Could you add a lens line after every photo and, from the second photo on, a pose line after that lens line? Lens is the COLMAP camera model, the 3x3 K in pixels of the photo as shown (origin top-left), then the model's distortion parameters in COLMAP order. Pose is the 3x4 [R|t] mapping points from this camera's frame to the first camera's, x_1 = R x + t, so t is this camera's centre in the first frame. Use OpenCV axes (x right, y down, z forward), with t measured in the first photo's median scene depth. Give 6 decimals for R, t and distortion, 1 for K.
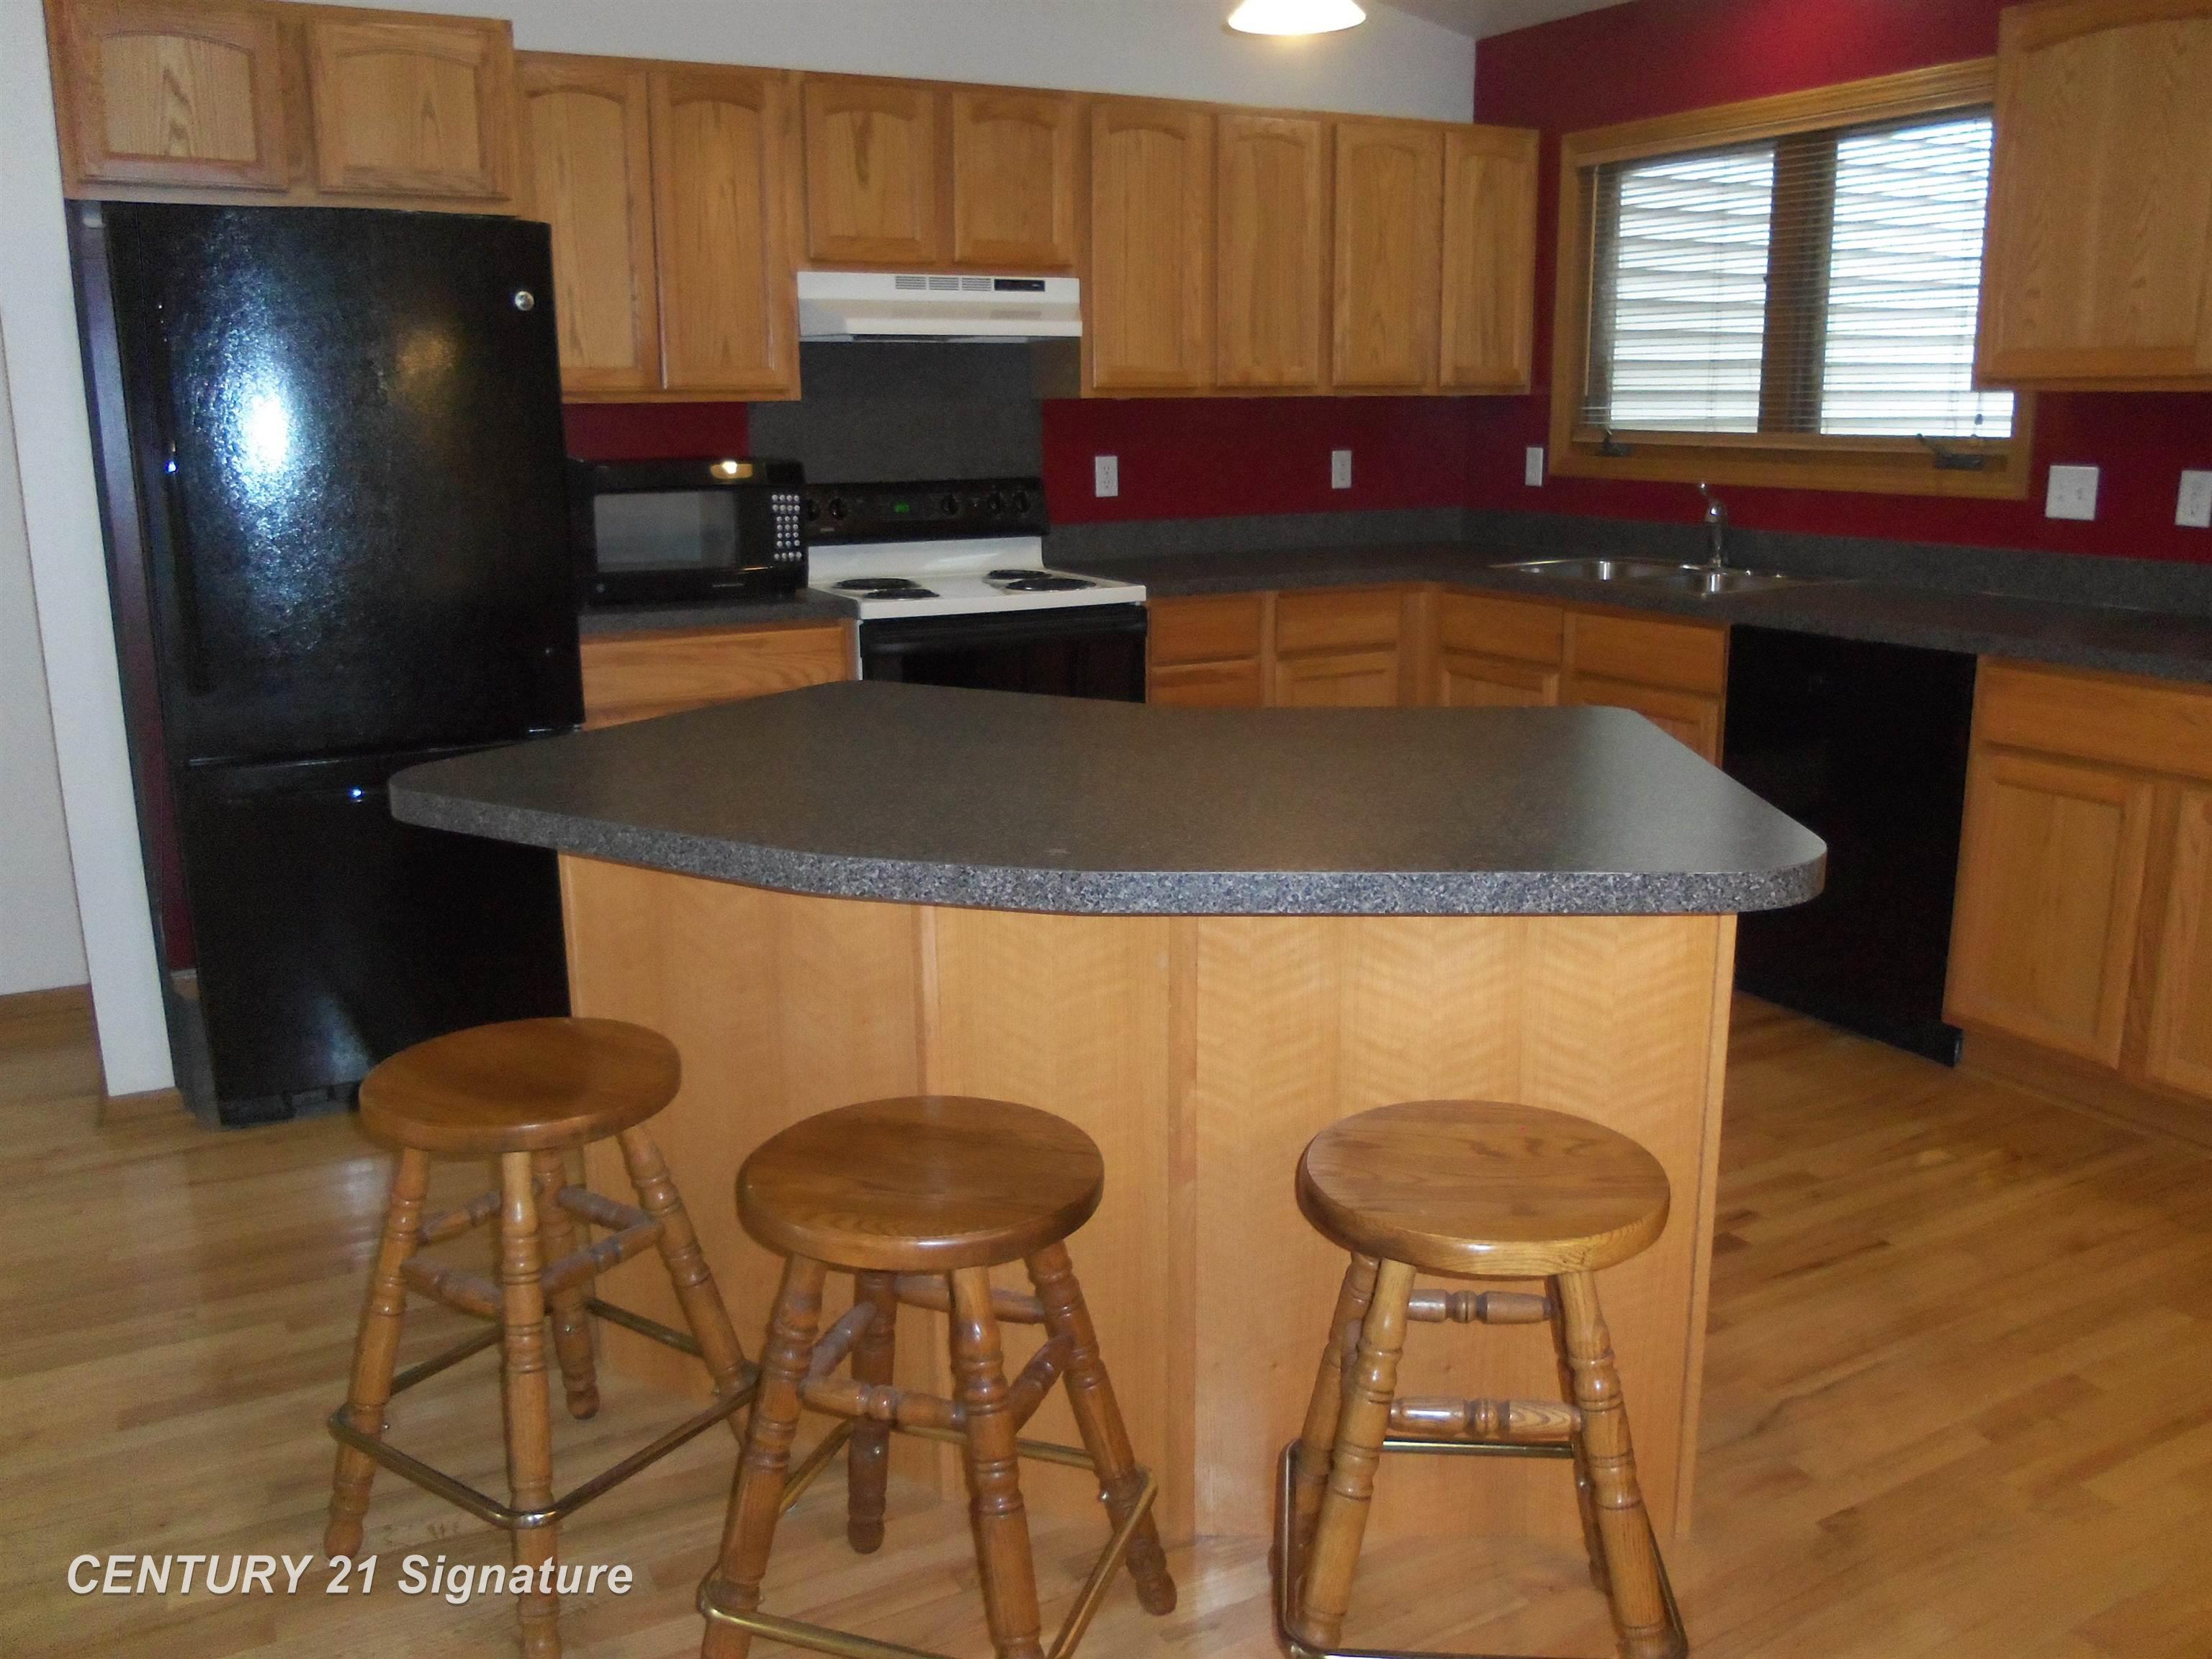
lens RADIAL K [[1809.7, 0, 1106.0], [0, 1809.7, 829.5], [0, 0, 1]] dist [-0.029134, 0.007158]
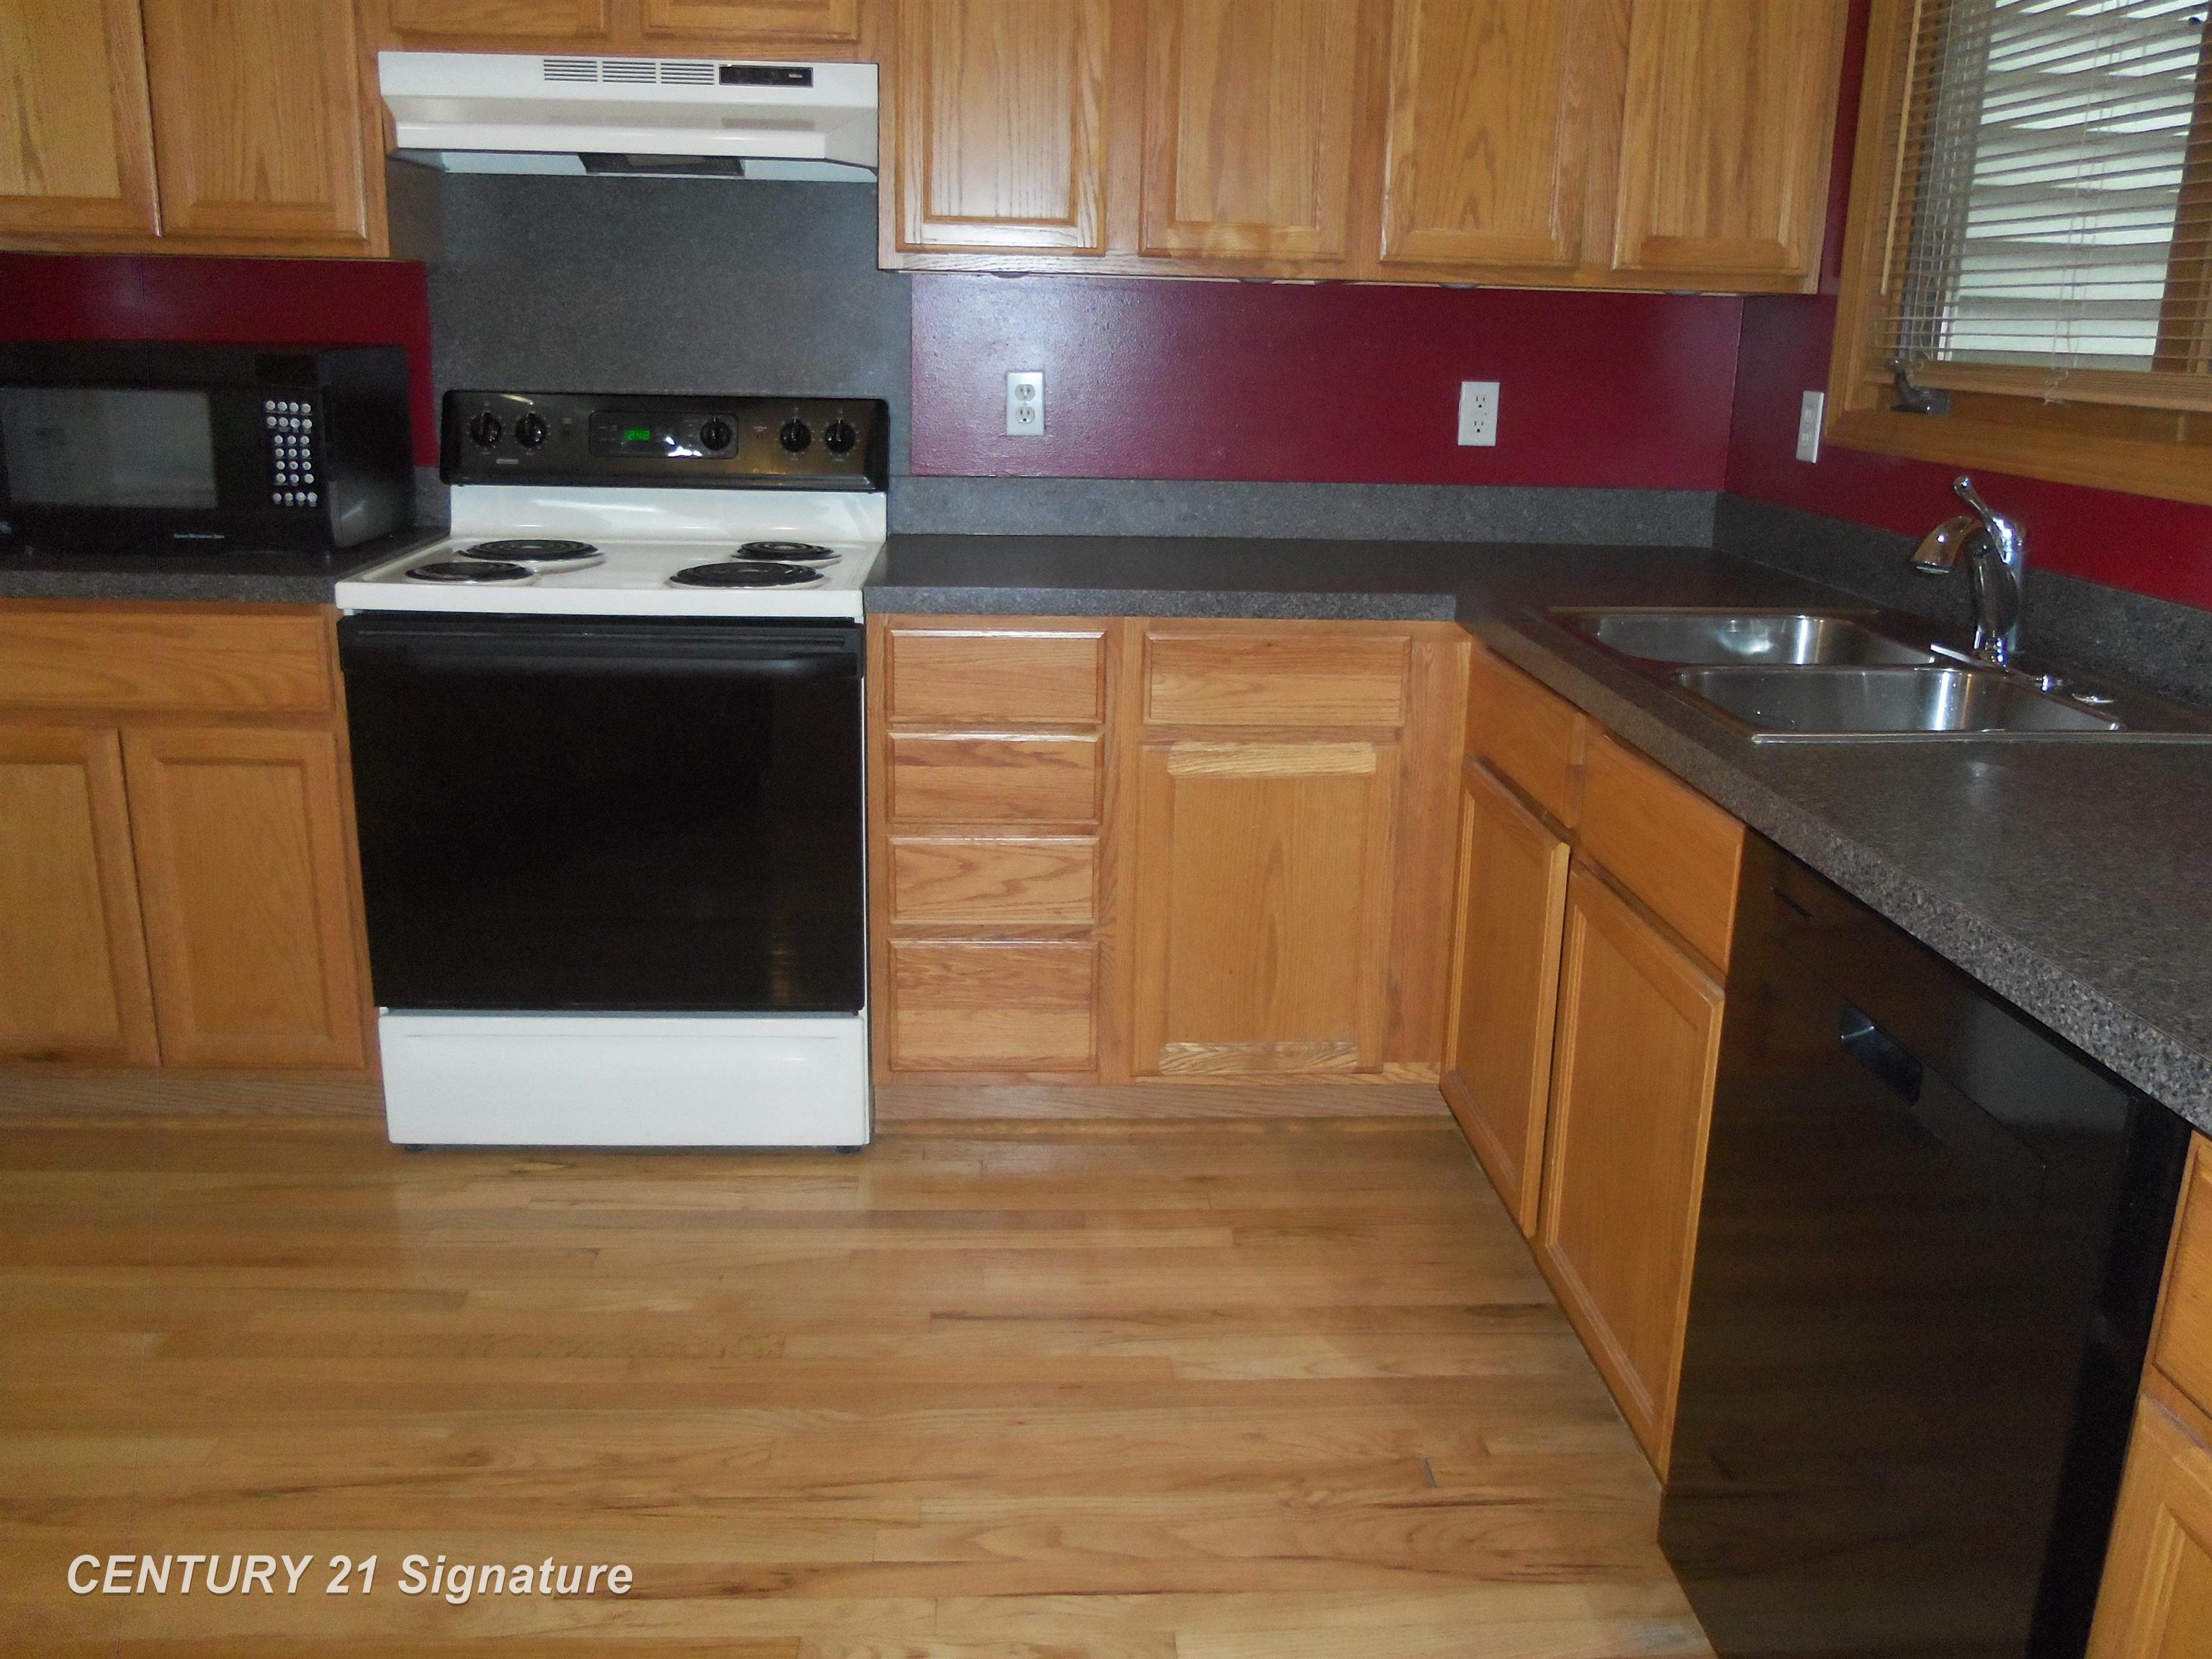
lens RADIAL K [[1809.7, 0, 1106.0], [0, 1809.7, 829.5], [0, 0, 1]] dist [-0.029134, 0.007158]
pose [[0.903935, 0.143759, -0.402784, 0.340479], [-0.128551, 0.989590, 0.064703, -0.106738], [0.407893, -0.006709, 0.913005, 0.502135]]
